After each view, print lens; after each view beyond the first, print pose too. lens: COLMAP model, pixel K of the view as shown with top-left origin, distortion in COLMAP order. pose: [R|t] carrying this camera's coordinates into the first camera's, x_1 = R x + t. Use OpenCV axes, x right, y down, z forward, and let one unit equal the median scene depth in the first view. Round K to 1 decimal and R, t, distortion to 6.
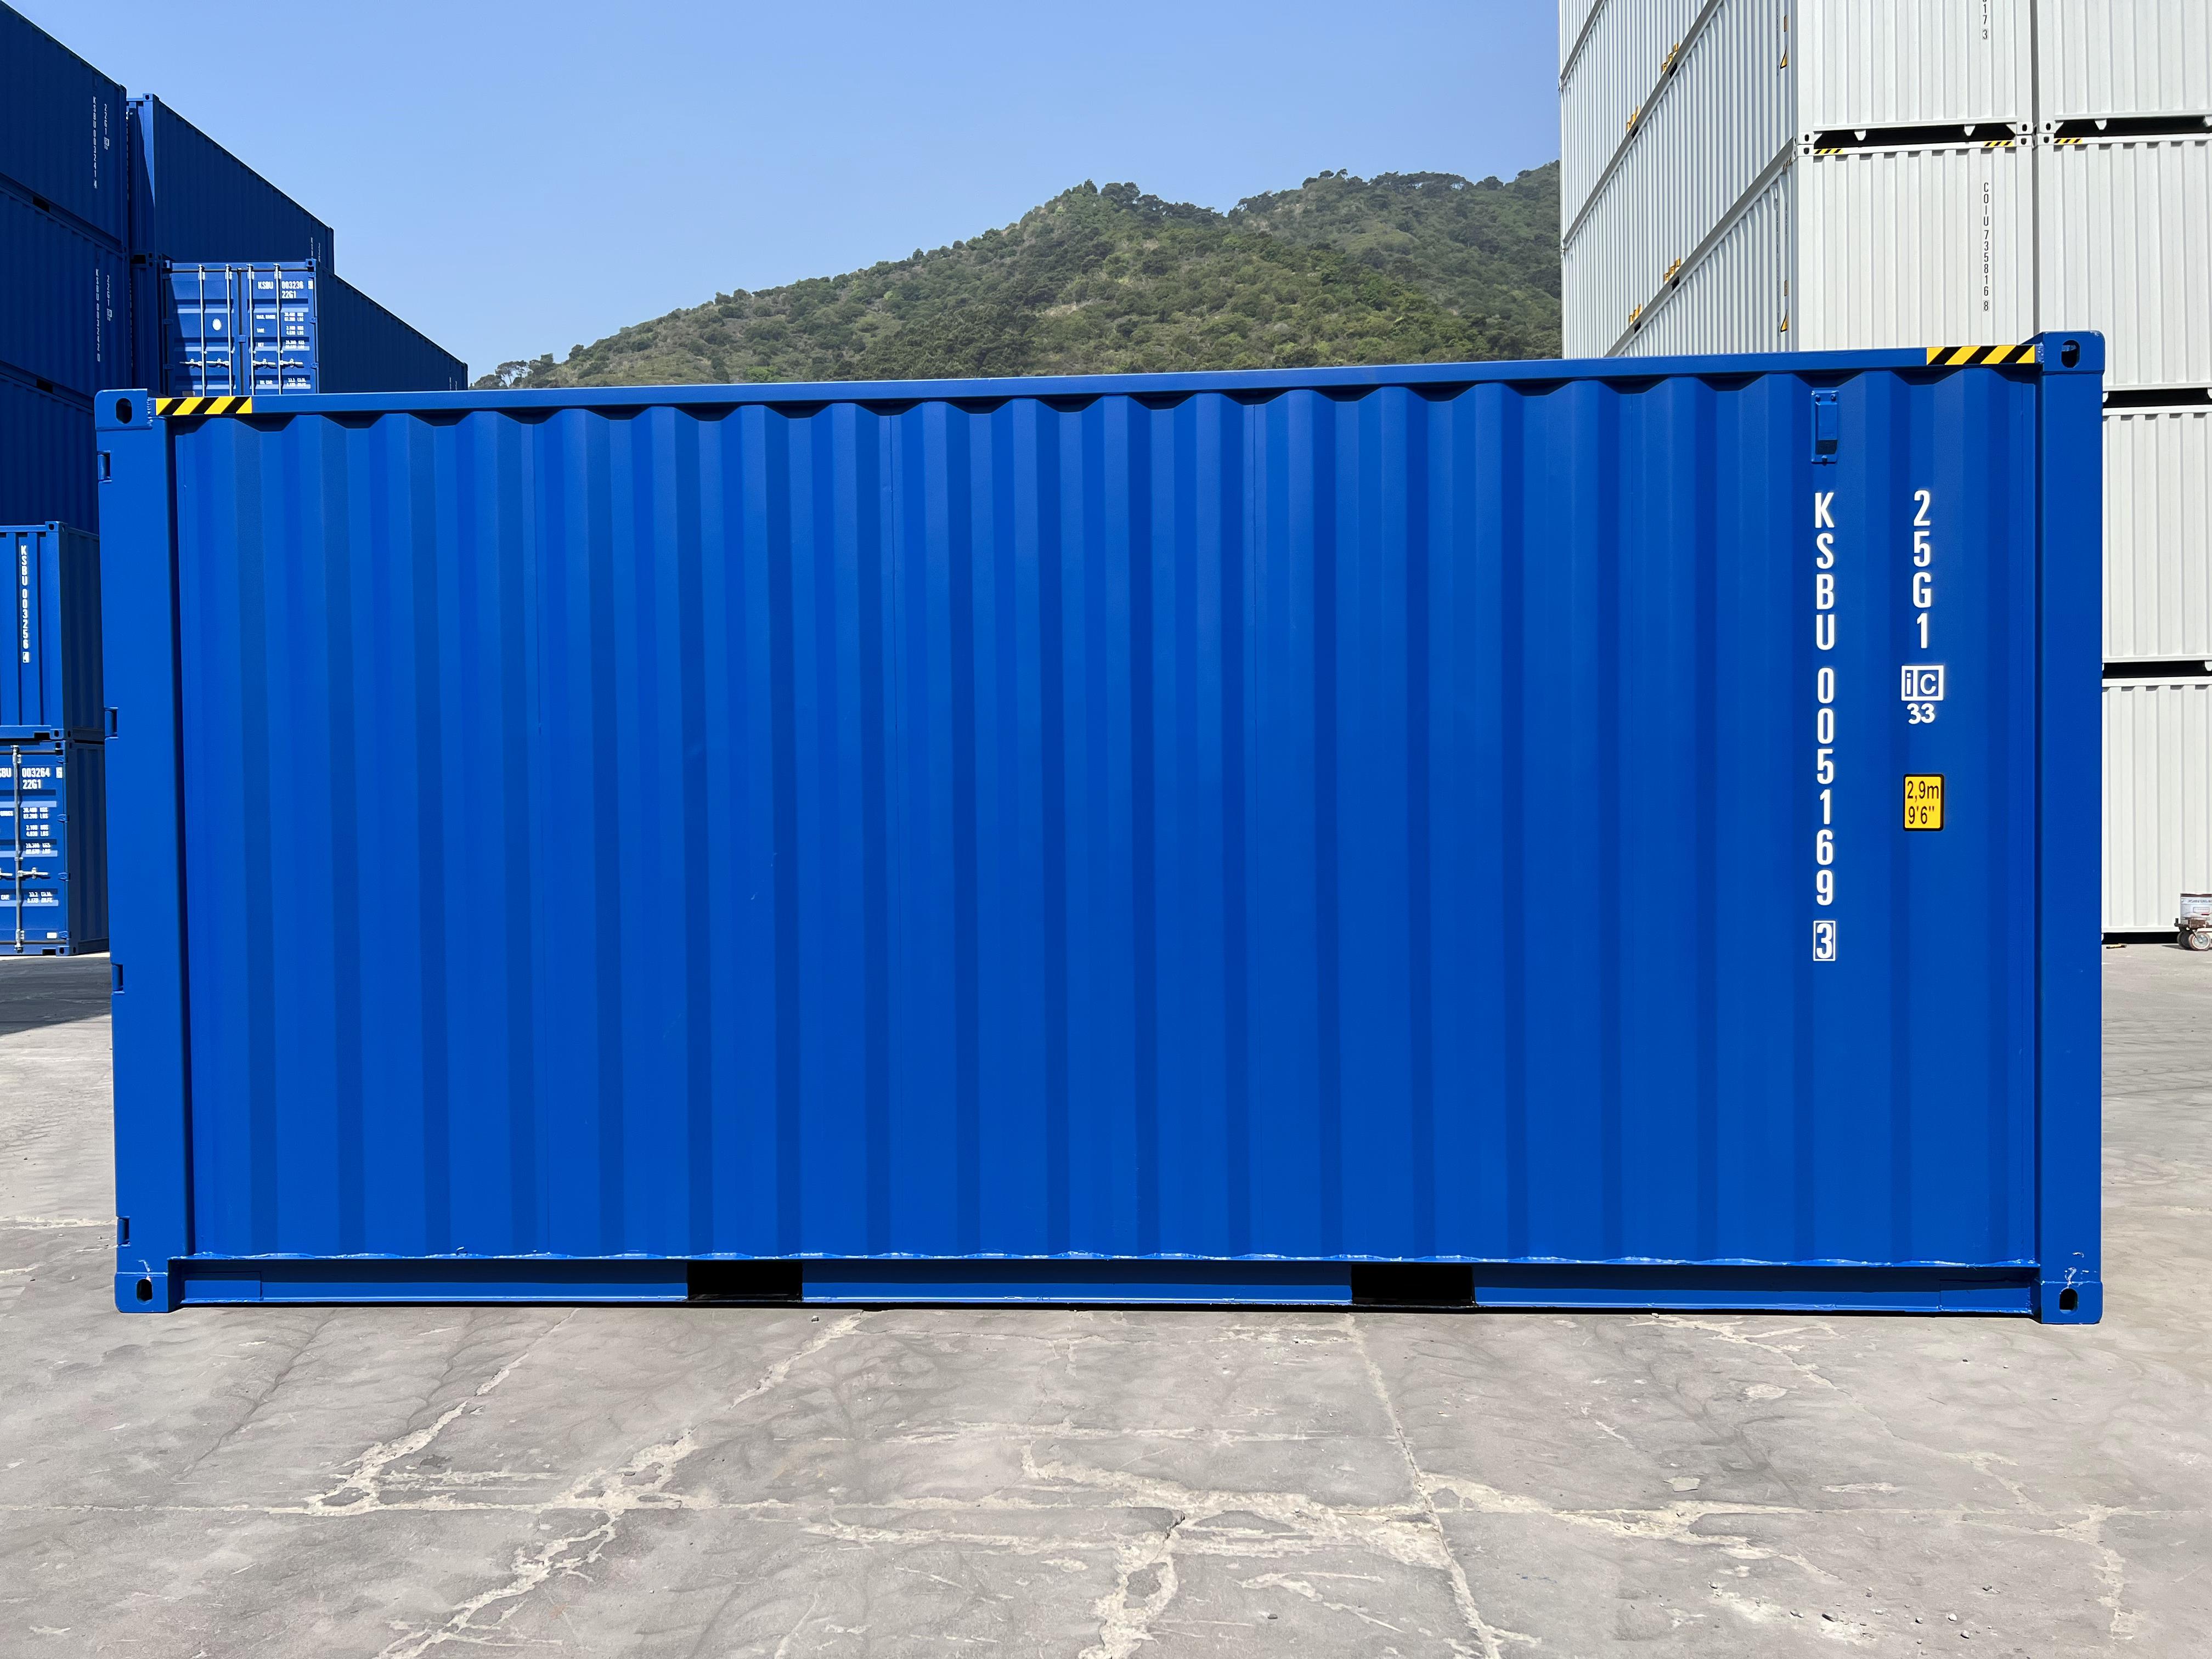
lens RADIAL K [[1658.2, 0, 1100.7], [0, 1658.2, 829.8], [0, 0, 1]] dist [0.065464, -0.072107]
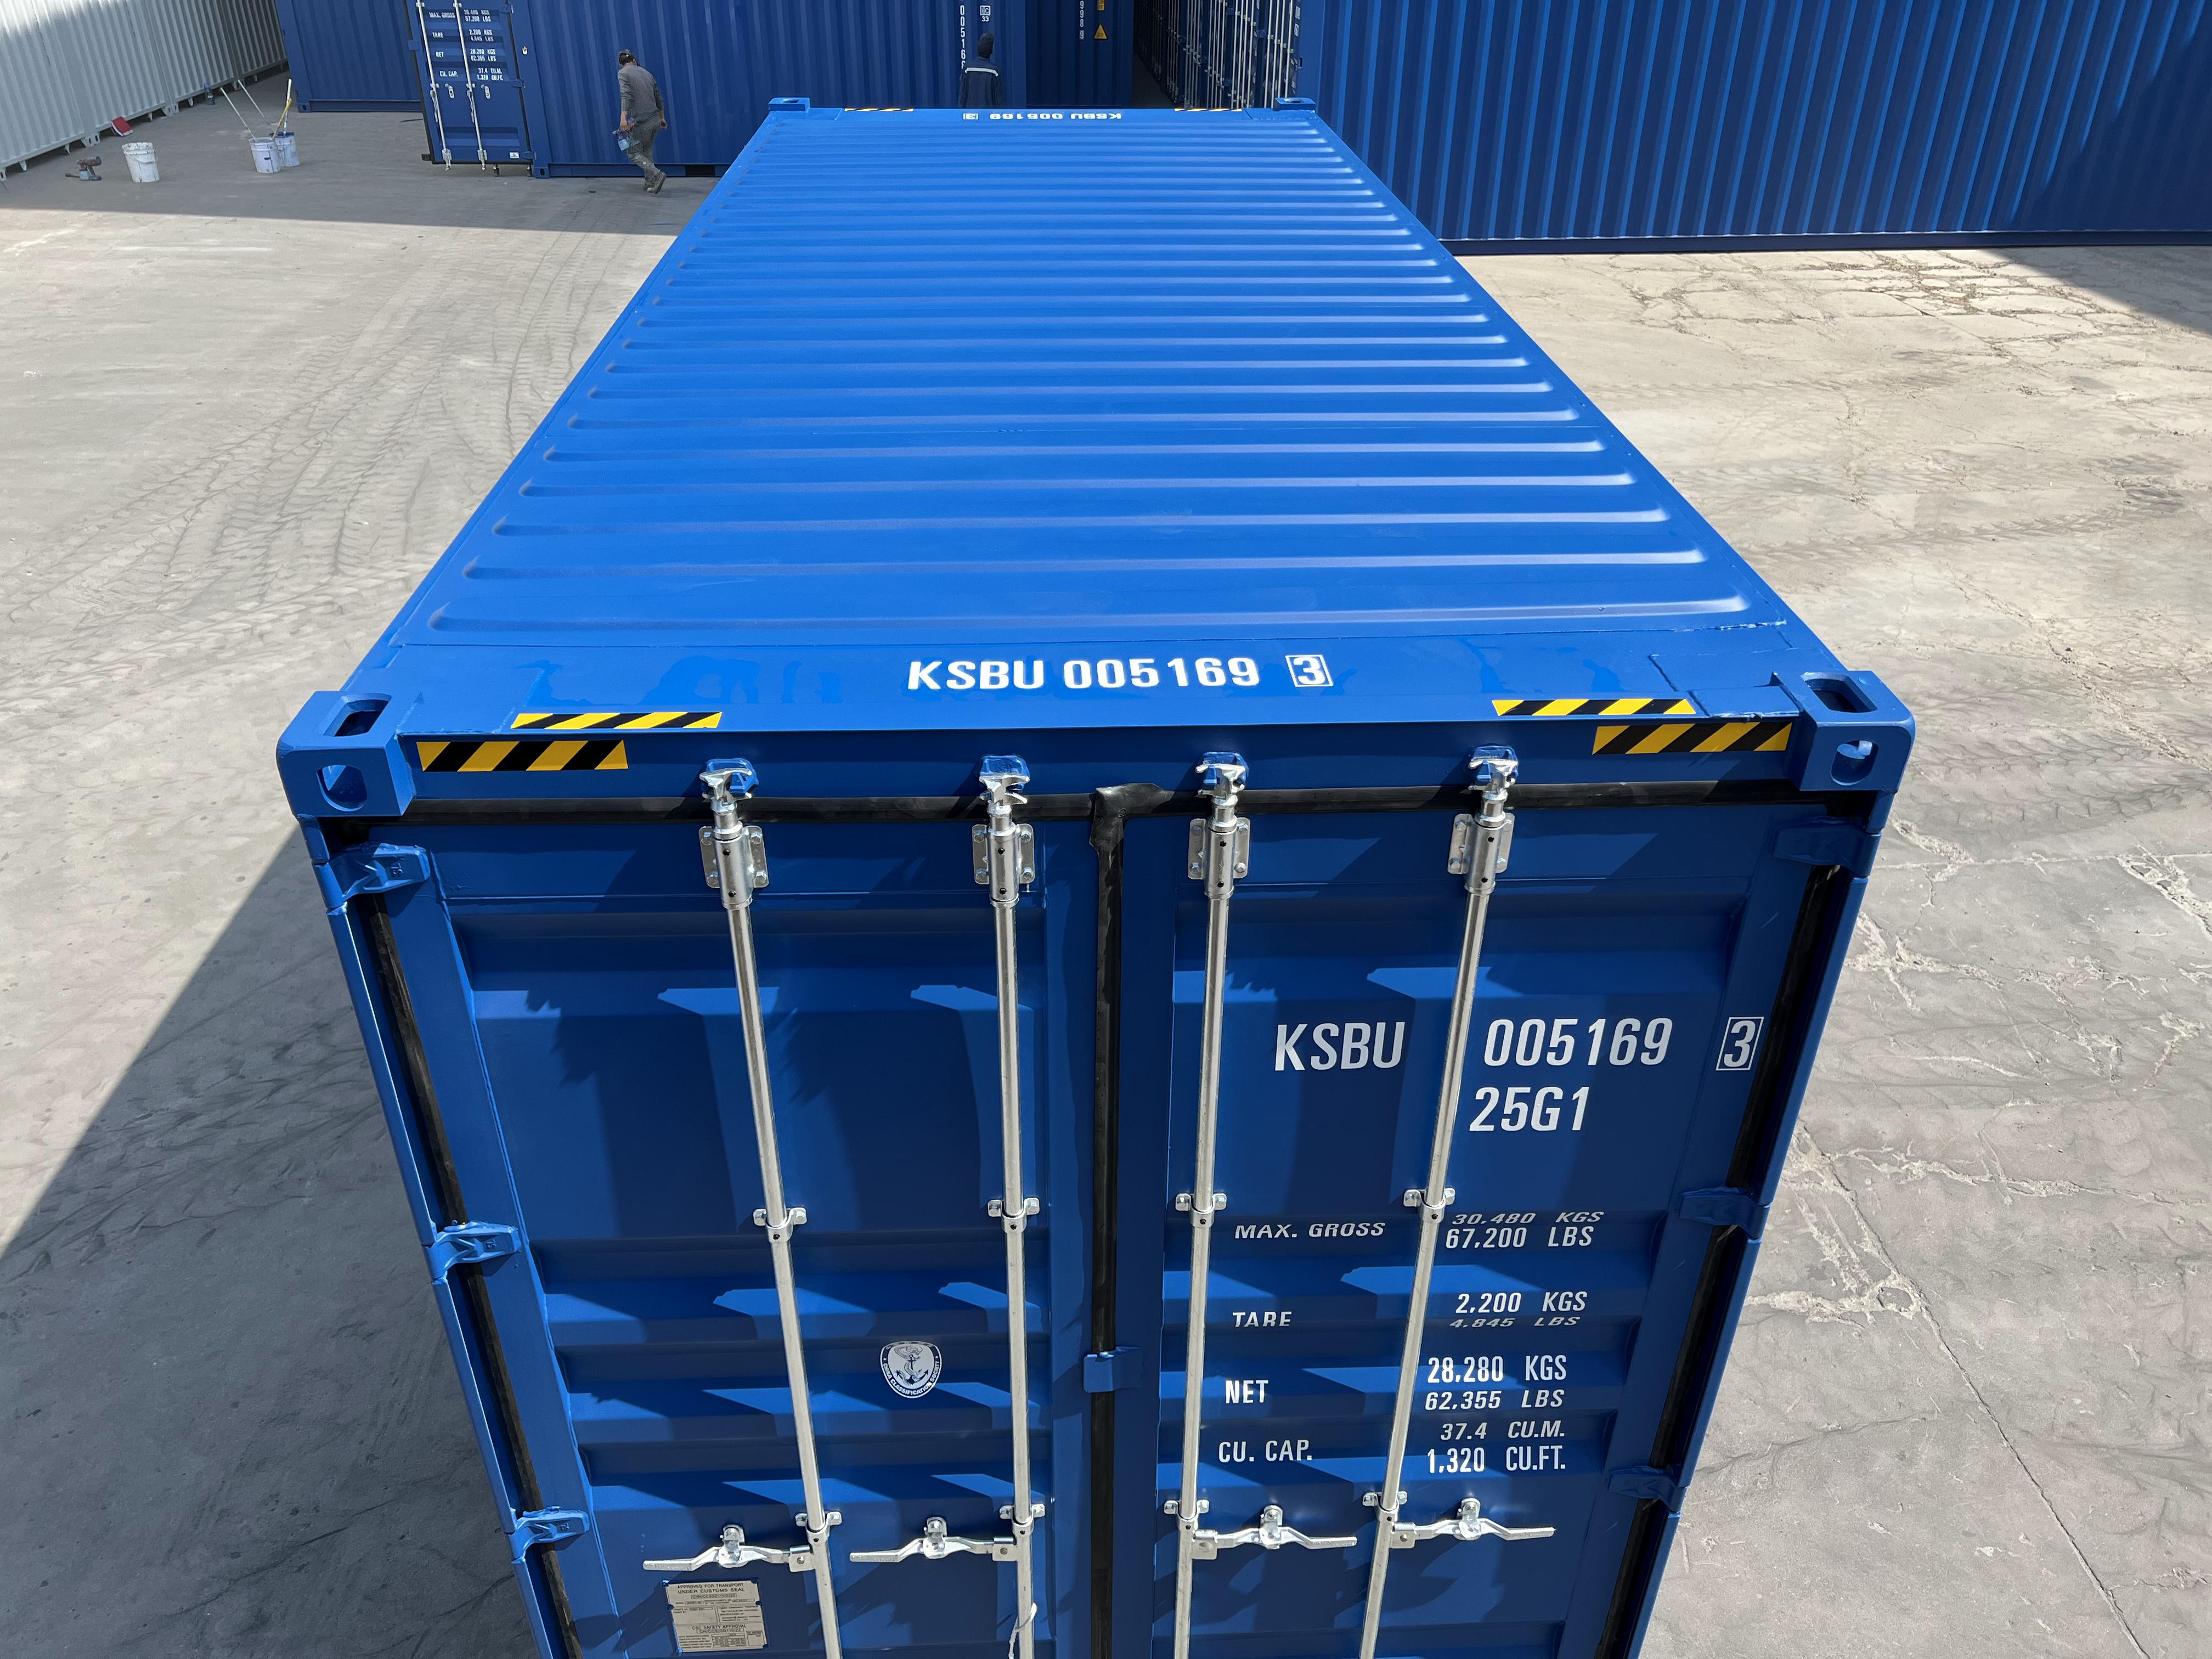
lens RADIAL K [[1658.2, 0, 1110.3], [0, 1658.2, 837.2], [0, 0, 1]] dist [0.065464, -0.072107]
pose [[-0.112706, -0.515421, 0.849493, -1.057137], [0.002971, 0.854762, 0.519012, -0.511721], [-0.993624, 0.061019, -0.094806, 1.358751]]
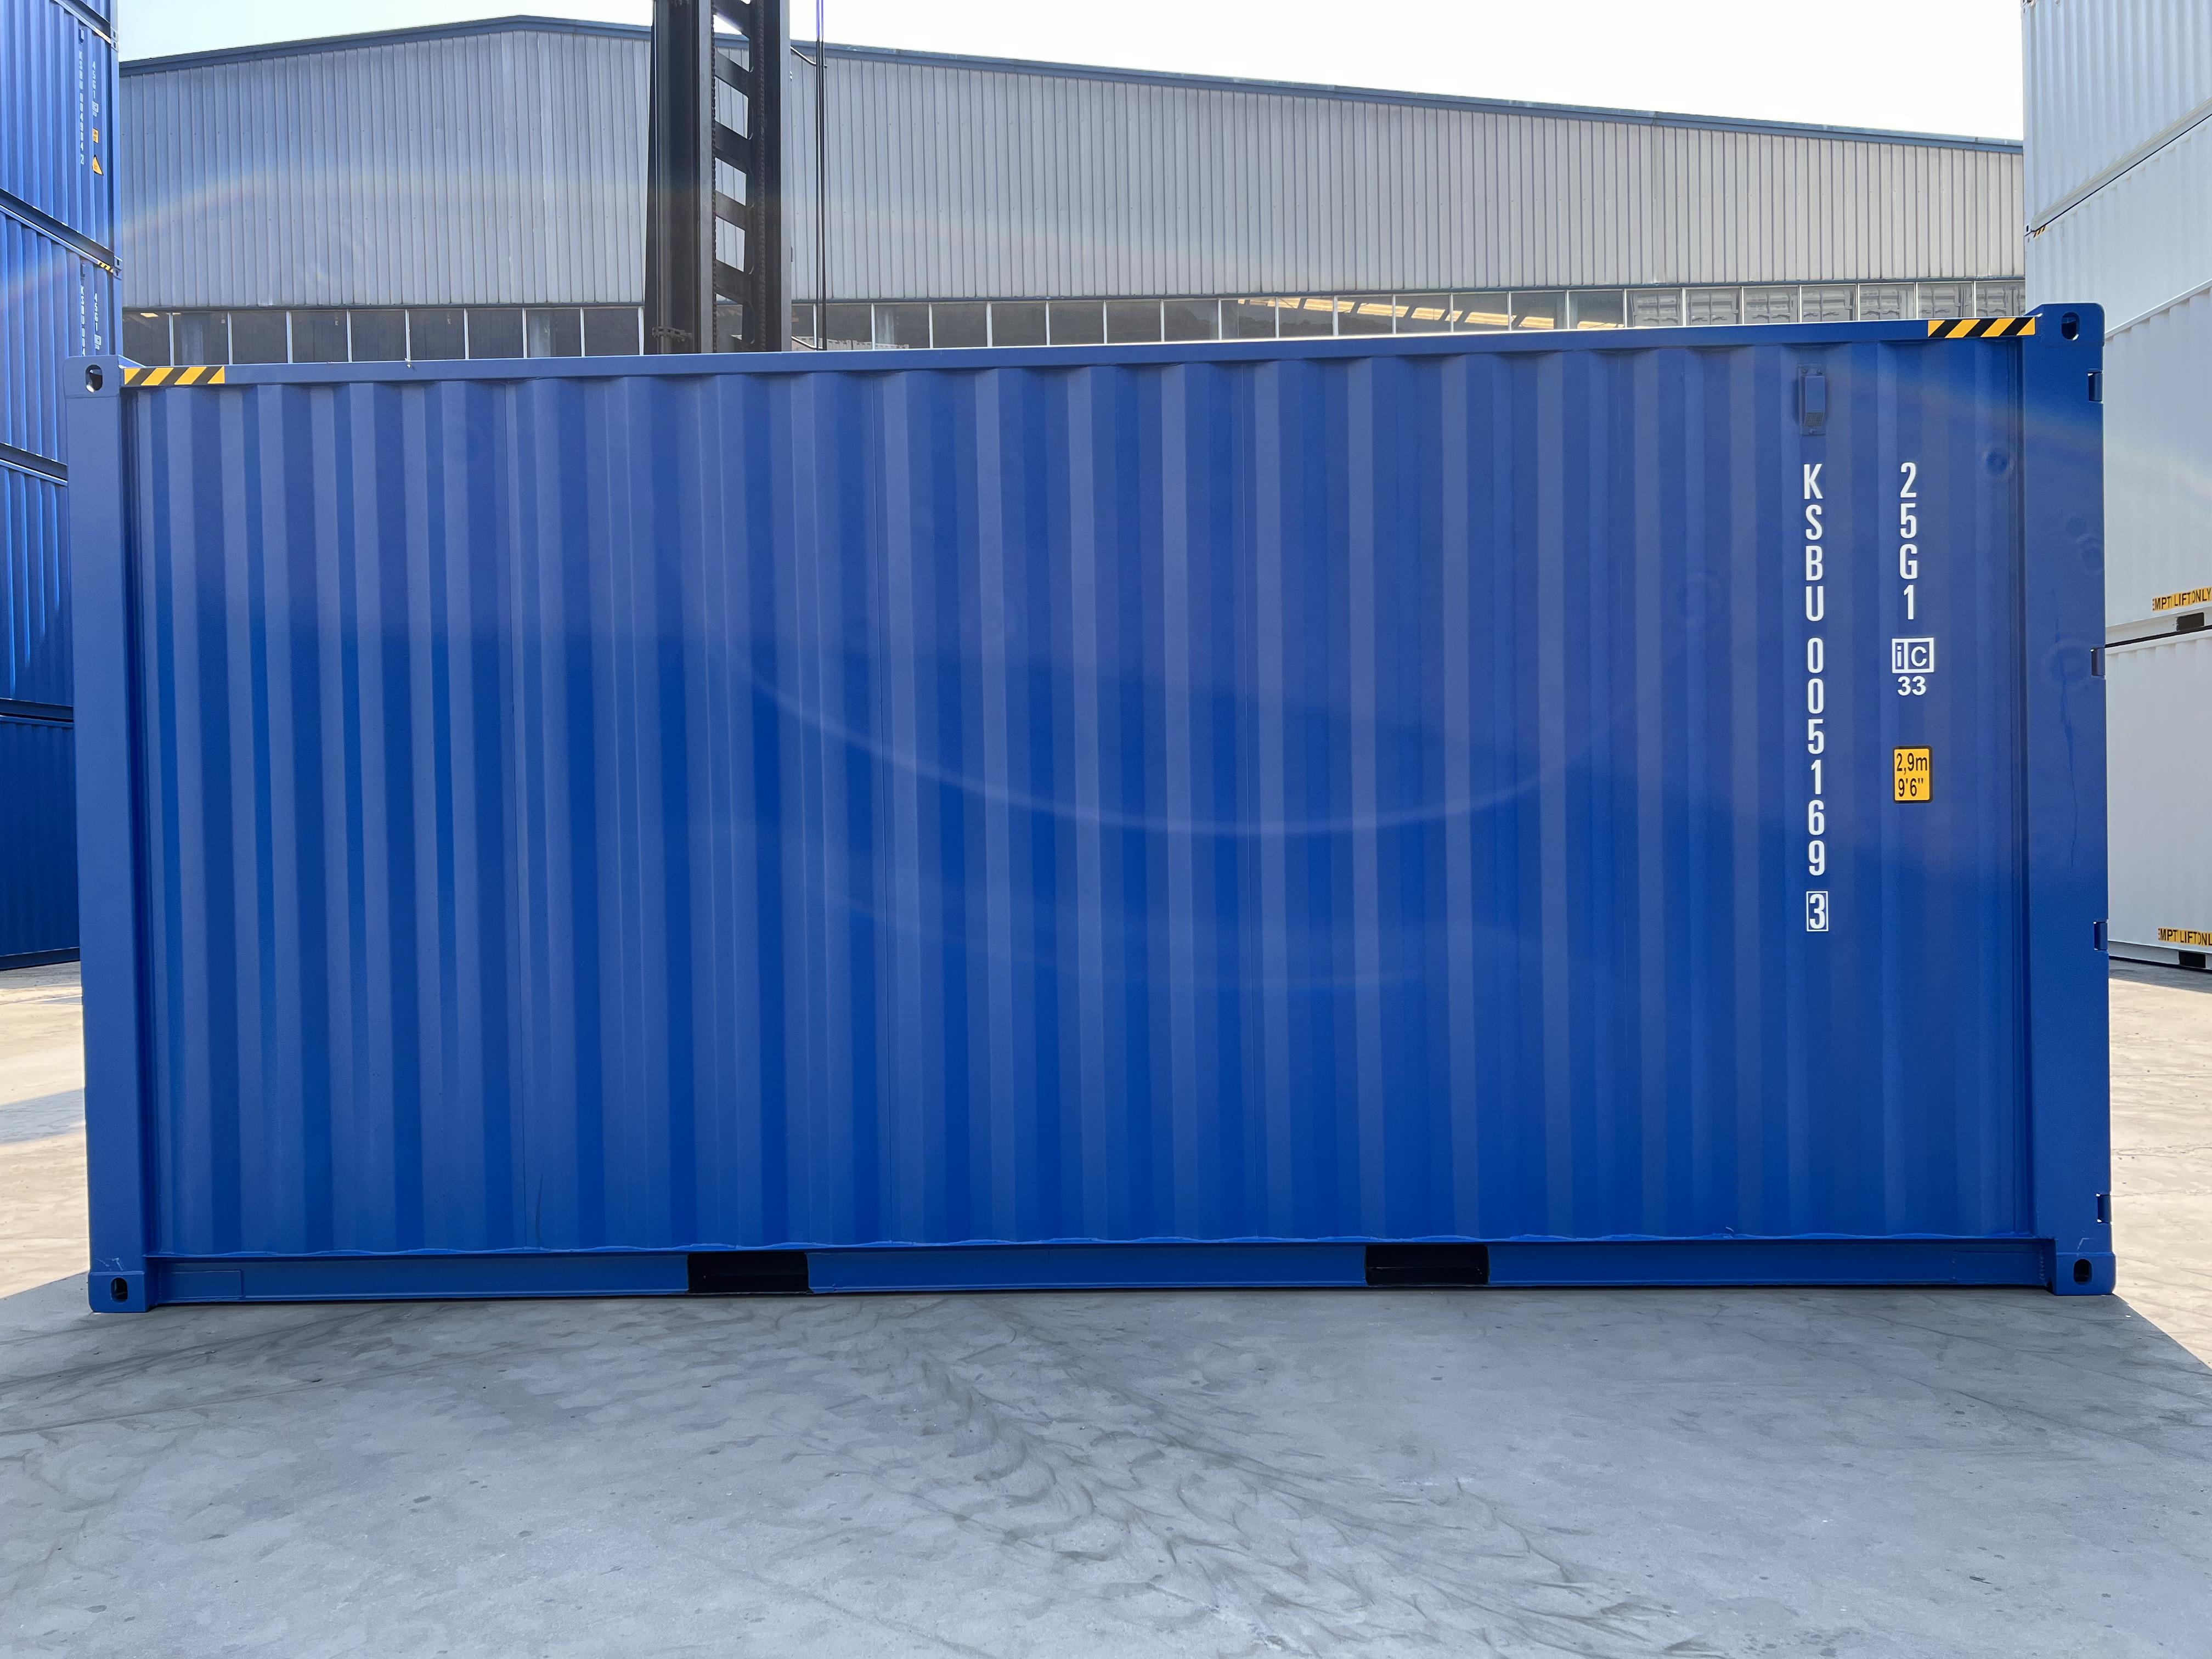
lens RADIAL K [[1658.2, 0, 1121.6], [0, 1658.2, 839.5], [0, 0, 1]] dist [0.065464, -0.072107]
pose [[-0.999042, 0.031566, -0.030309, 0.011883], [0.030956, 0.999313, 0.020389, -0.004921], [0.030932, 0.019431, -0.999333, 2.526908]]
